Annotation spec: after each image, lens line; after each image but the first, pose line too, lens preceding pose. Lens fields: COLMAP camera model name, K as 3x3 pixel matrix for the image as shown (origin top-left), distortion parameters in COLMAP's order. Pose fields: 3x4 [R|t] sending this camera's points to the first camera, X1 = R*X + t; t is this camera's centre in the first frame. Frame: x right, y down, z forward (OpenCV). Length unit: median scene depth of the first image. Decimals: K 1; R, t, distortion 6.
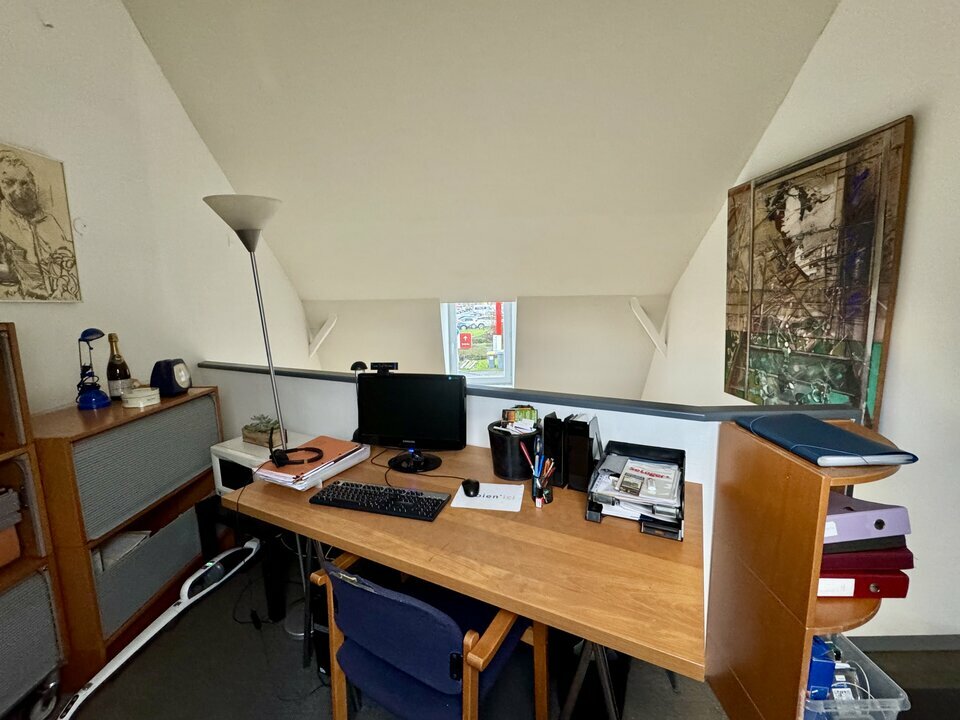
lens RADIAL K [[415.4, 0, 480.0], [0, 415.4, 360.0], [0, 0, 1]] dist [0.000664, -0.010642]
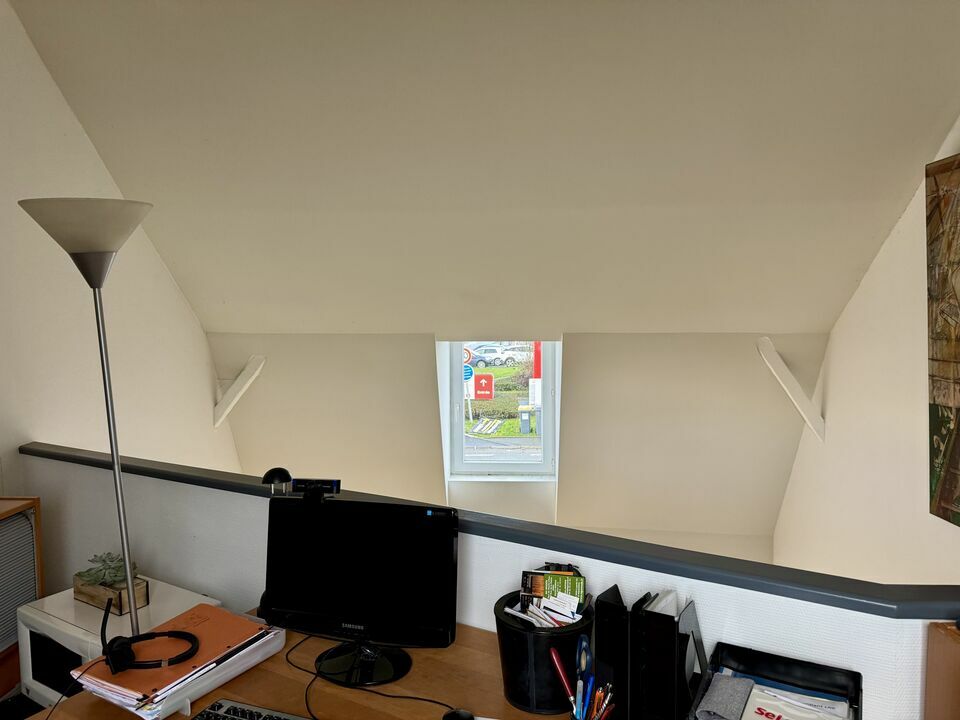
lens RADIAL K [[681.2, 0, 482.8], [0, 681.2, 353.0], [0, 0, 1]] dist [0.053170, -0.067894]
pose [[0.999046, 0.017862, -0.039856, 0.030110], [-0.021290, 0.995954, -0.087306, -0.085148], [0.038135, 0.088071, 0.995384, 0.055506]]
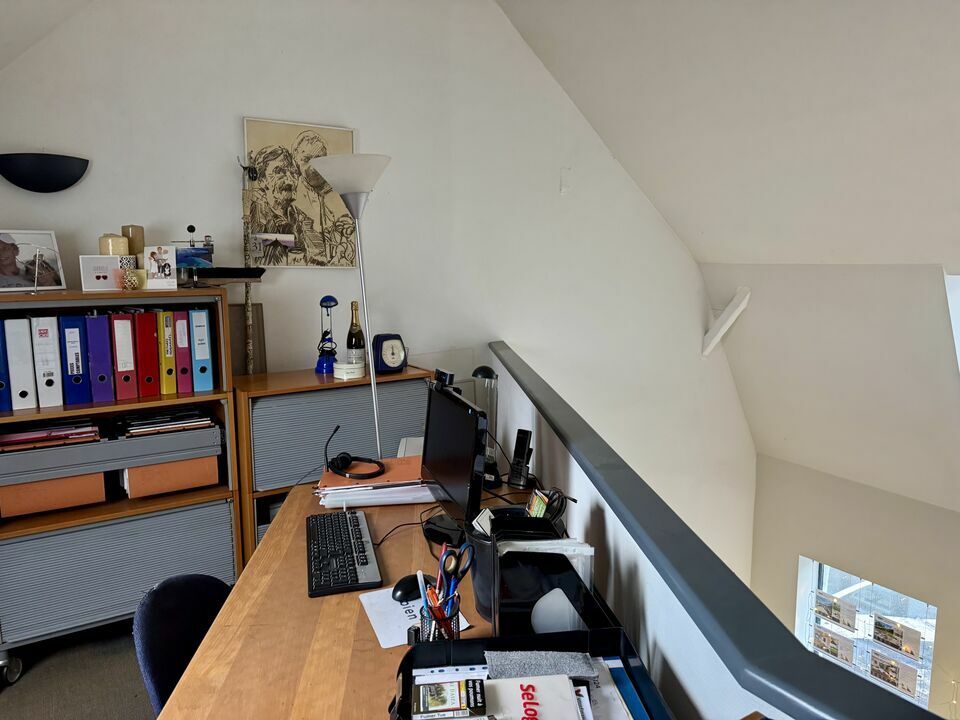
lens RADIAL K [[681.2, 0, 482.8], [0, 681.2, 353.0], [0, 0, 1]] dist [0.053170, -0.067894]
pose [[0.523853, 0.128024, -0.842133, 0.724111], [-0.122444, 0.989691, 0.074289, -0.110691], [0.842962, 0.064197, 0.534128, 0.432416]]
